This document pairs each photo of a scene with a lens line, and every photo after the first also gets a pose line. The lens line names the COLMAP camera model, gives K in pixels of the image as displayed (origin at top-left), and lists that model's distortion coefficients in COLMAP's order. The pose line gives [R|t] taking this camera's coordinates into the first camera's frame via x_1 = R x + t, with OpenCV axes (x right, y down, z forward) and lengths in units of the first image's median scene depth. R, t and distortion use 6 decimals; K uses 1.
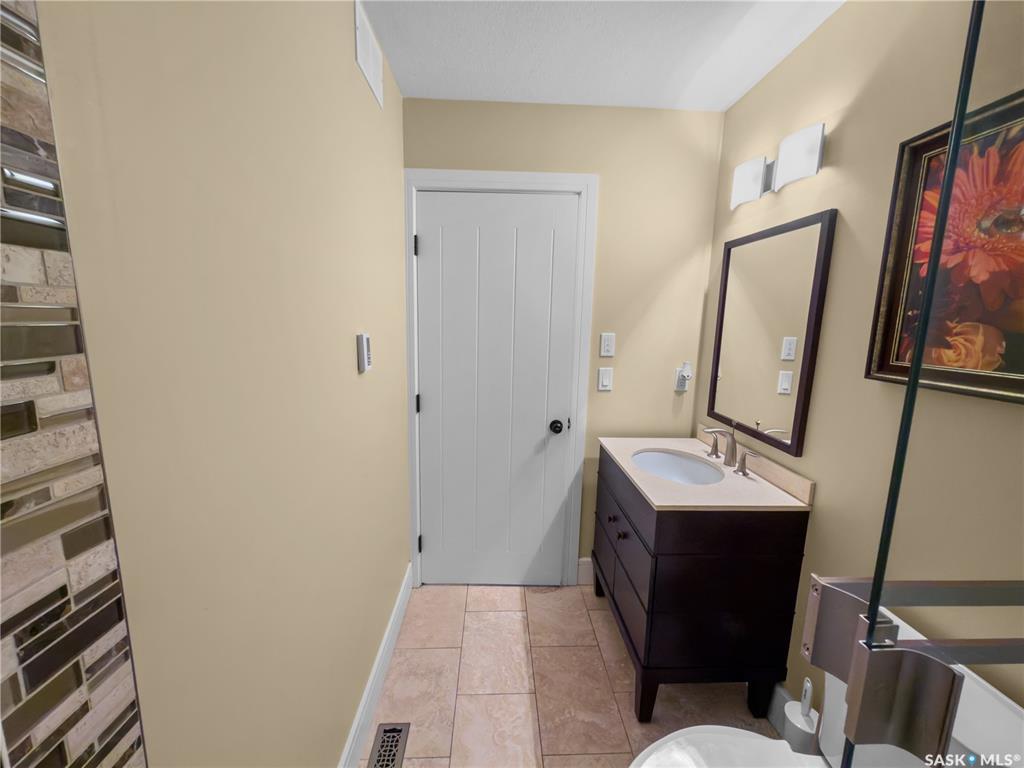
lens RADIAL K [[411.3, 0, 512.0], [0, 411.3, 384.0], [0, 0, 1]] dist [-0.000637, -0.000104]
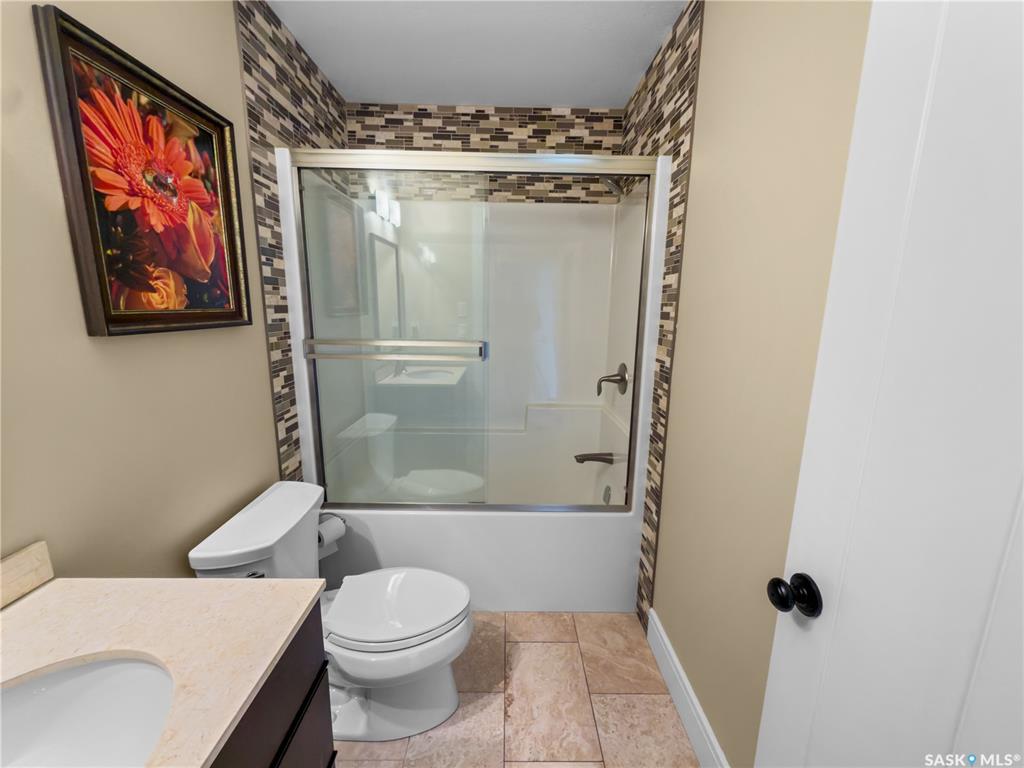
lens RADIAL K [[411.3, 0, 512.0], [0, 411.3, 384.0], [0, 0, 1]] dist [-0.000637, -0.000104]
pose [[-0.999076, -0.038596, 0.018928, 0.119322], [-0.029803, 0.939214, 0.342035, -0.269653], [-0.030979, 0.341155, -0.939496, 2.177347]]
